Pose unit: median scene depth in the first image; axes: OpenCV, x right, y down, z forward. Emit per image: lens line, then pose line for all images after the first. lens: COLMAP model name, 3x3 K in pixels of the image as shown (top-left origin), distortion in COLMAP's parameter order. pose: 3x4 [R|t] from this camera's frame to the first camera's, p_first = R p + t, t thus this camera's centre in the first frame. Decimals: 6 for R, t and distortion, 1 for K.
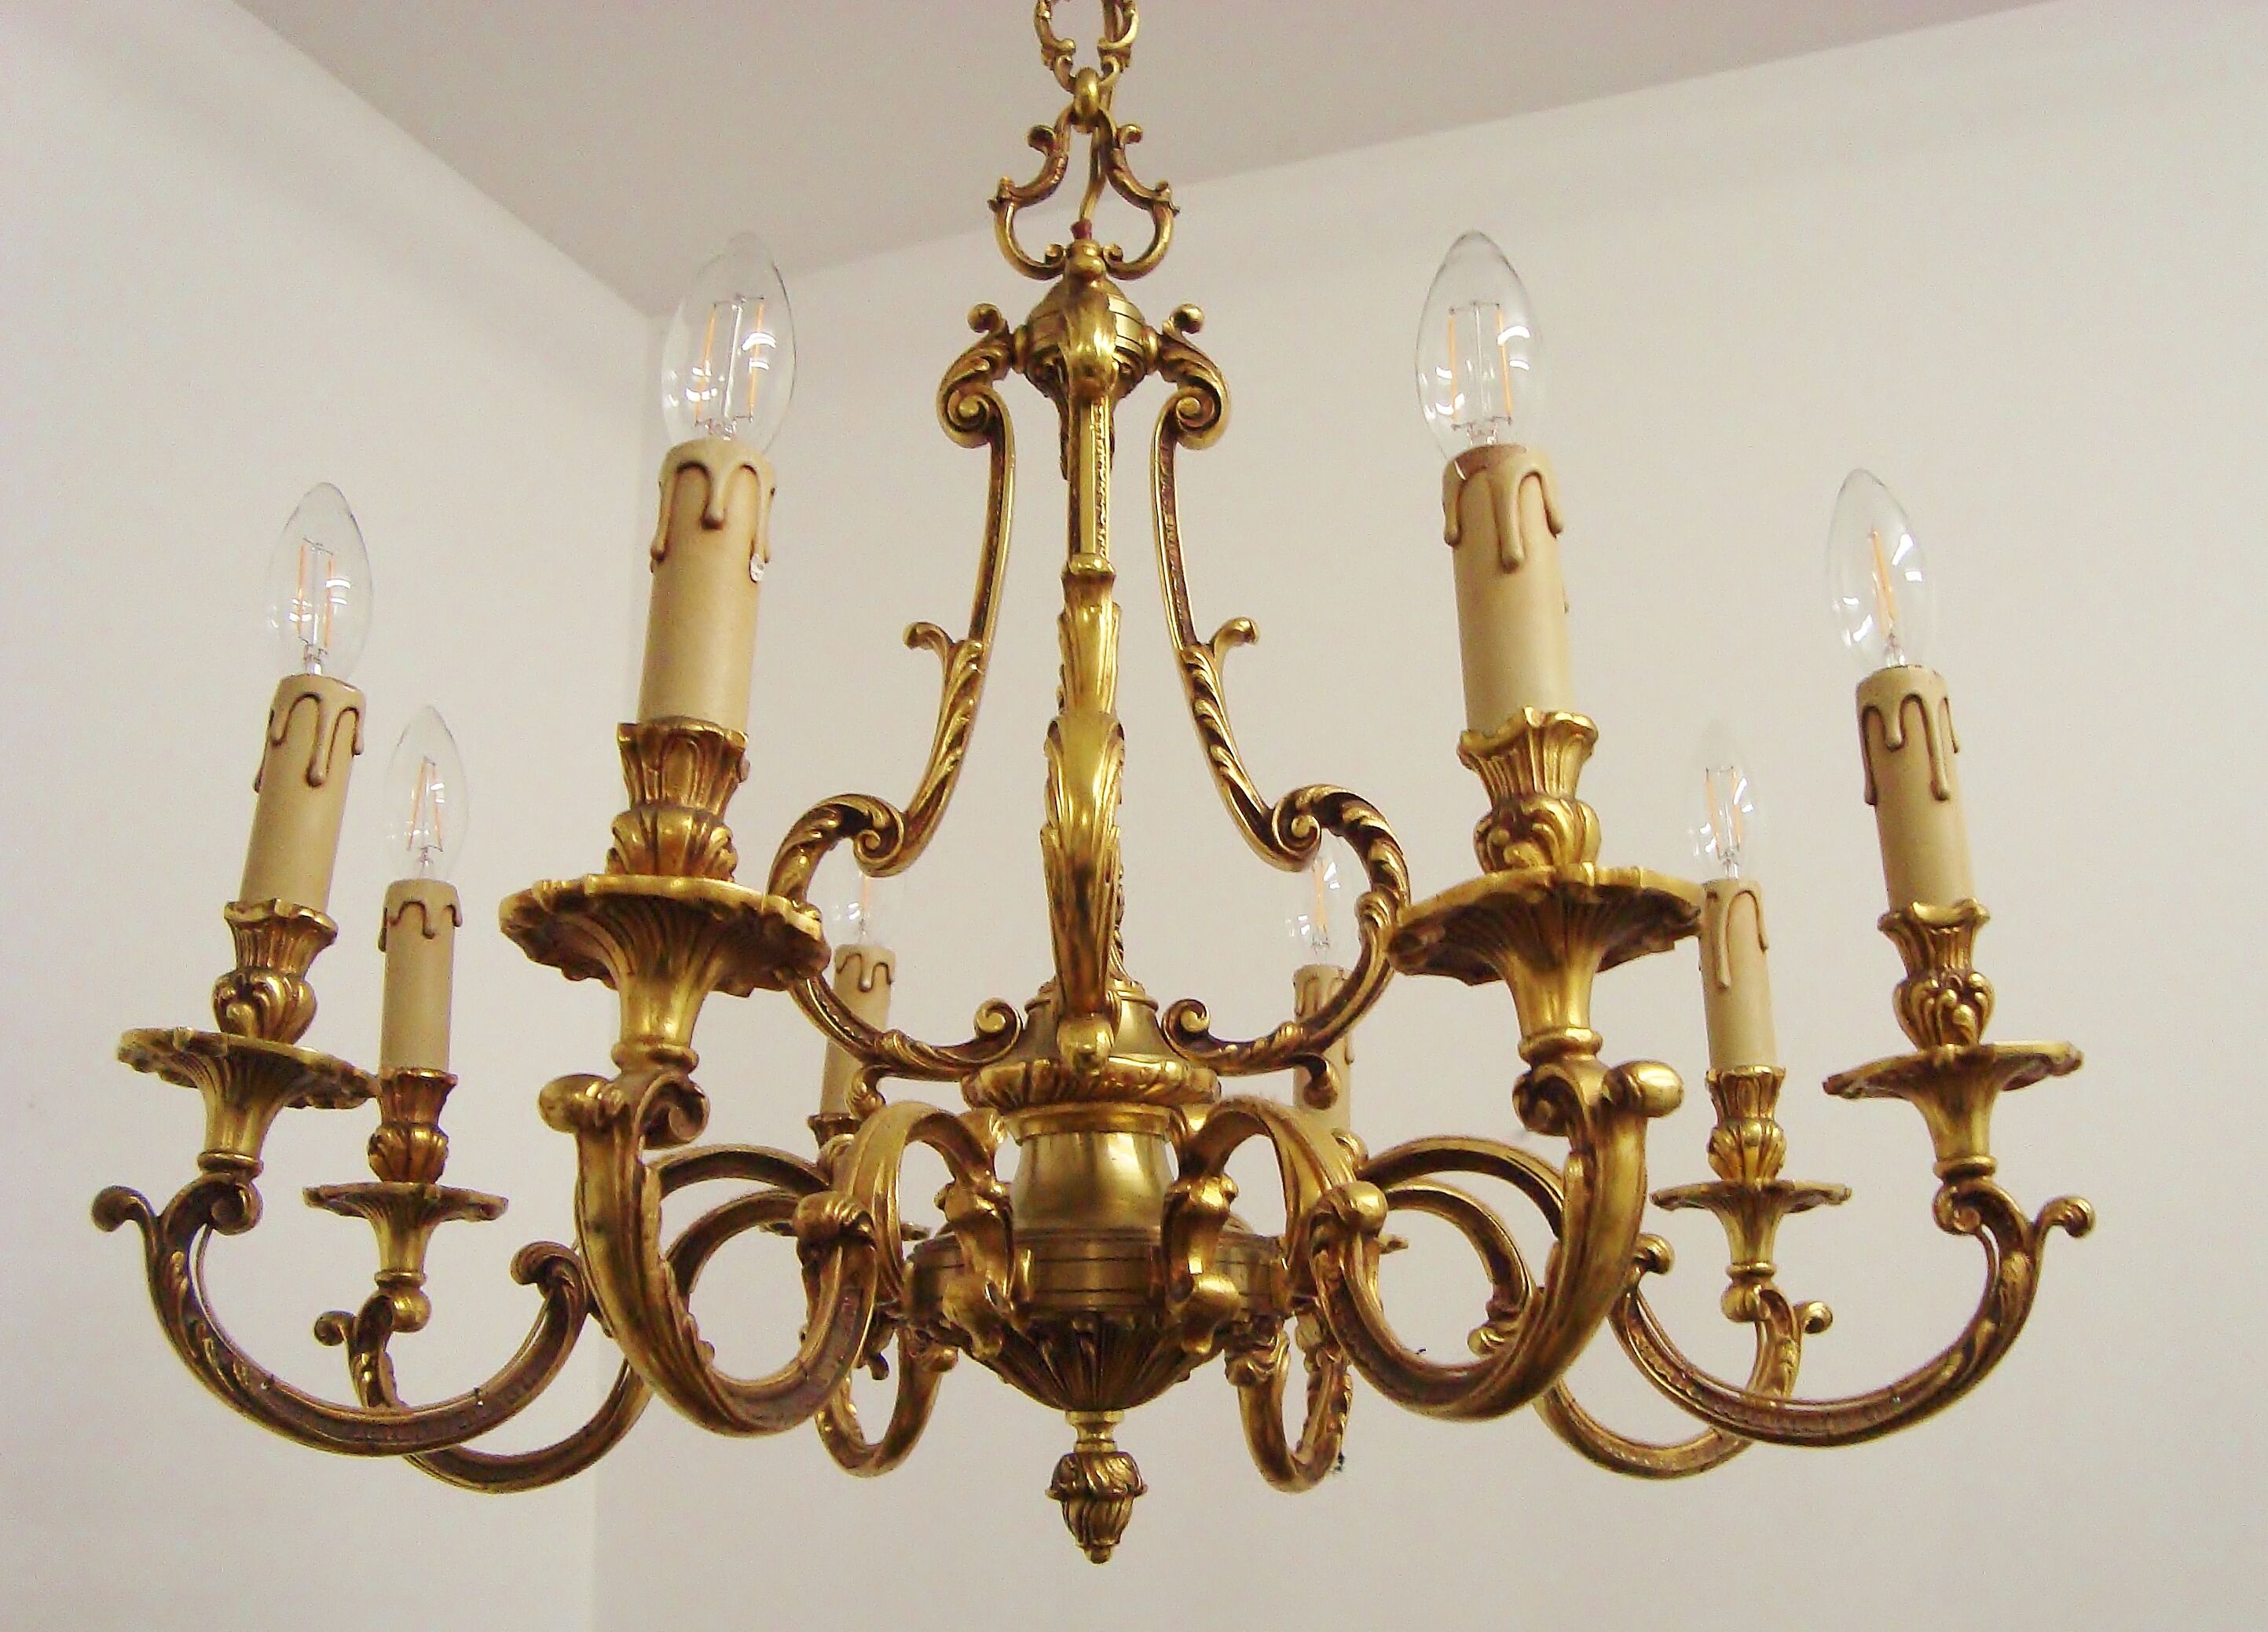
lens RADIAL K [[2336.4, 0, 1201.2], [0, 2336.4, 898.9], [0, 0, 1]] dist [-0.212343, 0.212019]
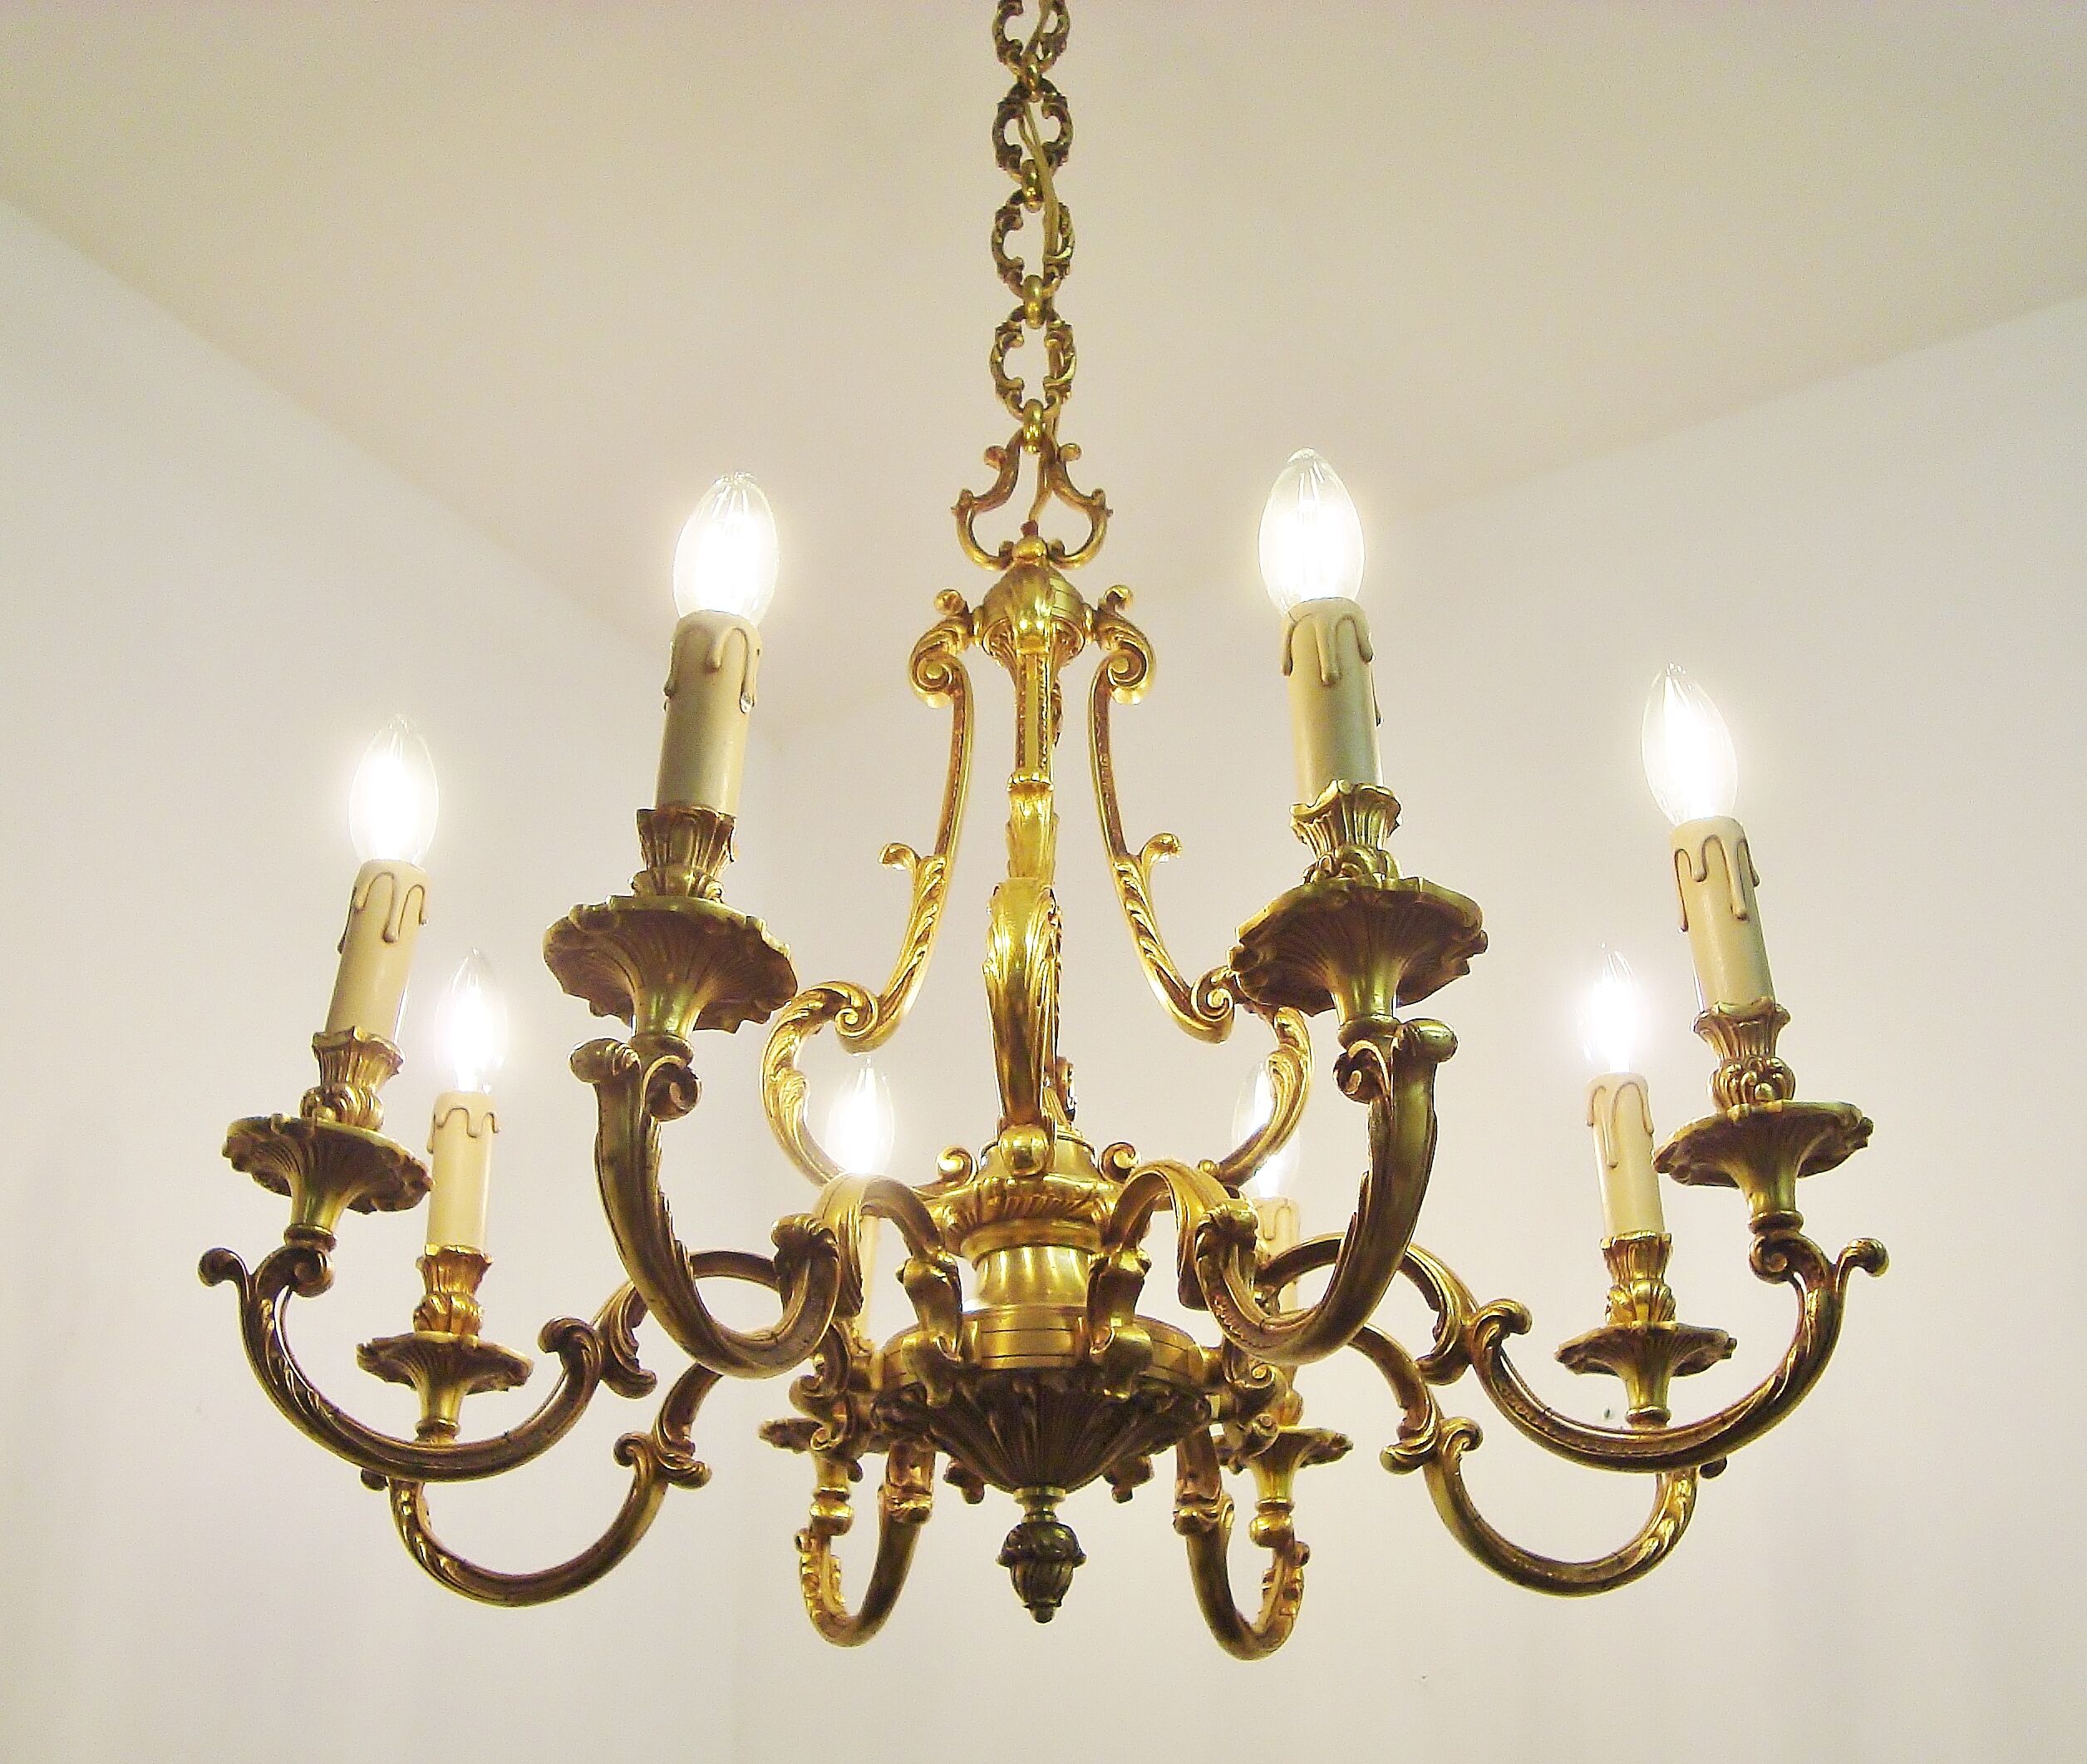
lens RADIAL K [[2473.9, 0, 1088.1], [0, 2473.9, 1006.7], [0, 0, 1]] dist [-0.180181, 0.018403]
pose [[0.997495, -0.024833, -0.066239, 0.062206], [0.012992, 0.984743, -0.173532, 0.191338], [0.069538, 0.172237, 0.982598, -0.224628]]
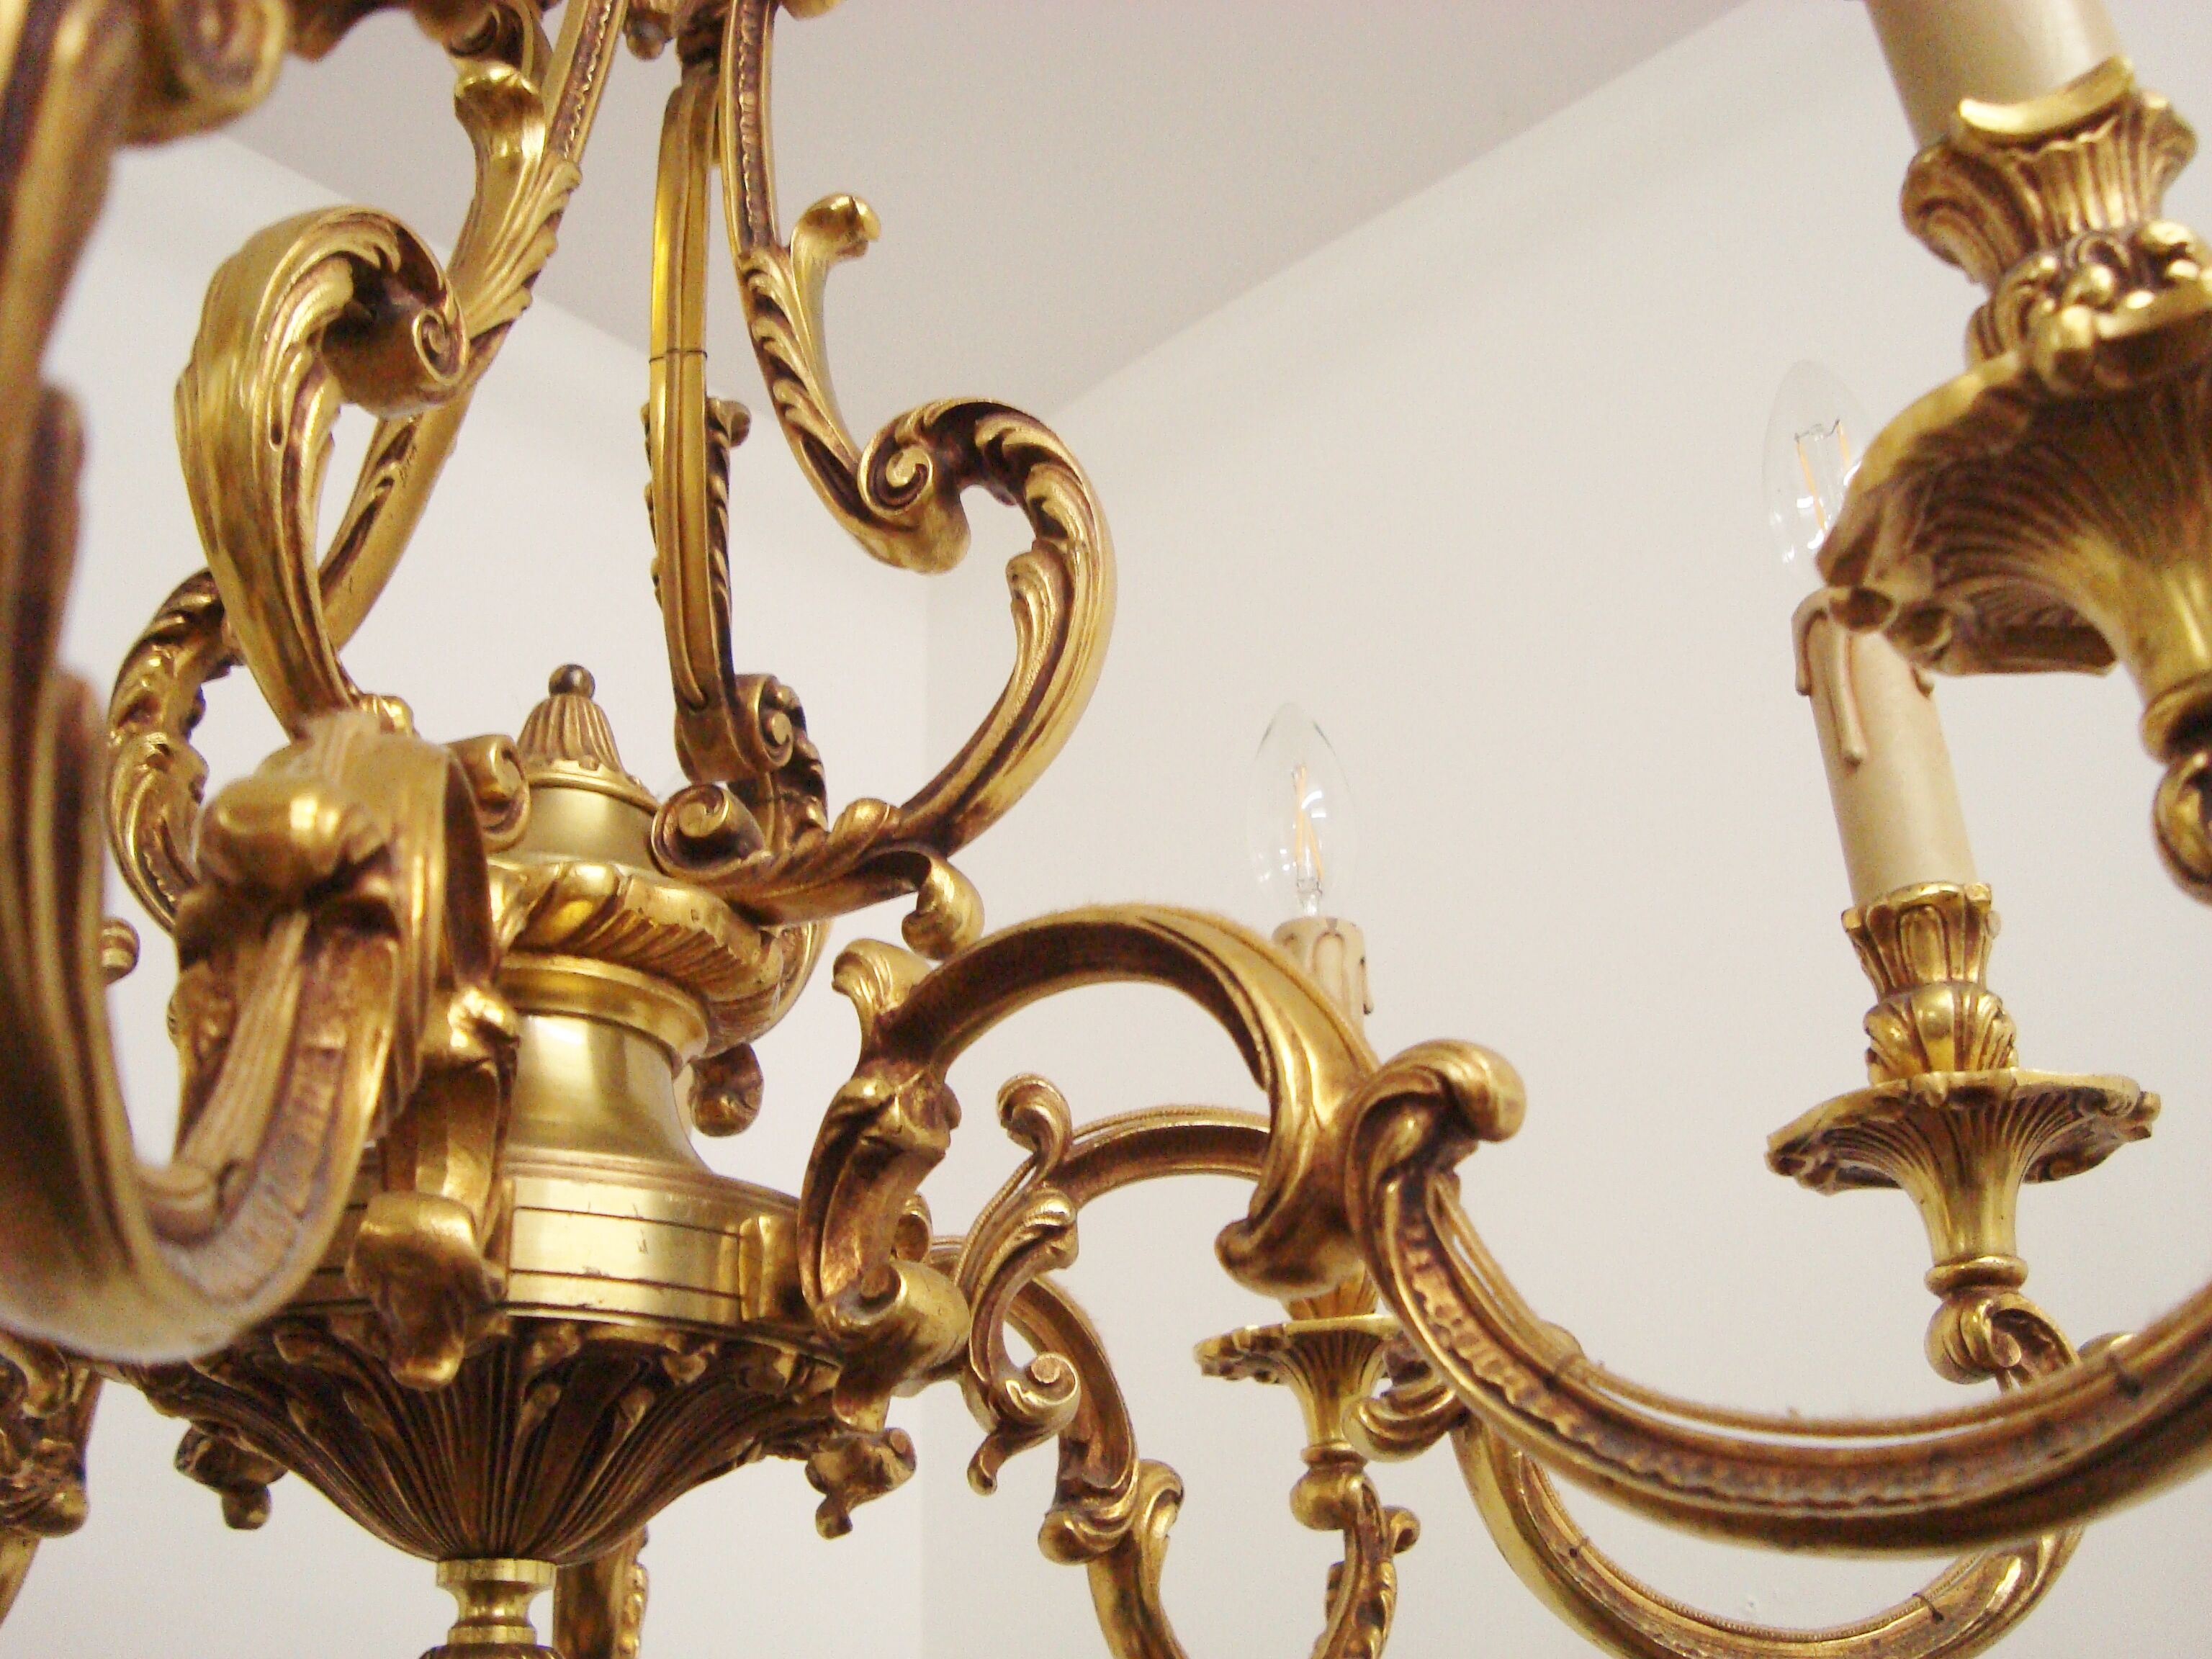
lens RADIAL K [[2153.3, 0, 1106.0], [0, 2153.3, 829.5], [0, 0, 1]] dist [-0.220846, 0.230833]
pose [[0.955022, -0.132174, -0.265447, 0.217054], [0.079350, 0.976431, -0.200712, 0.161841], [0.285720, 0.170622, 0.943002, 0.565085]]
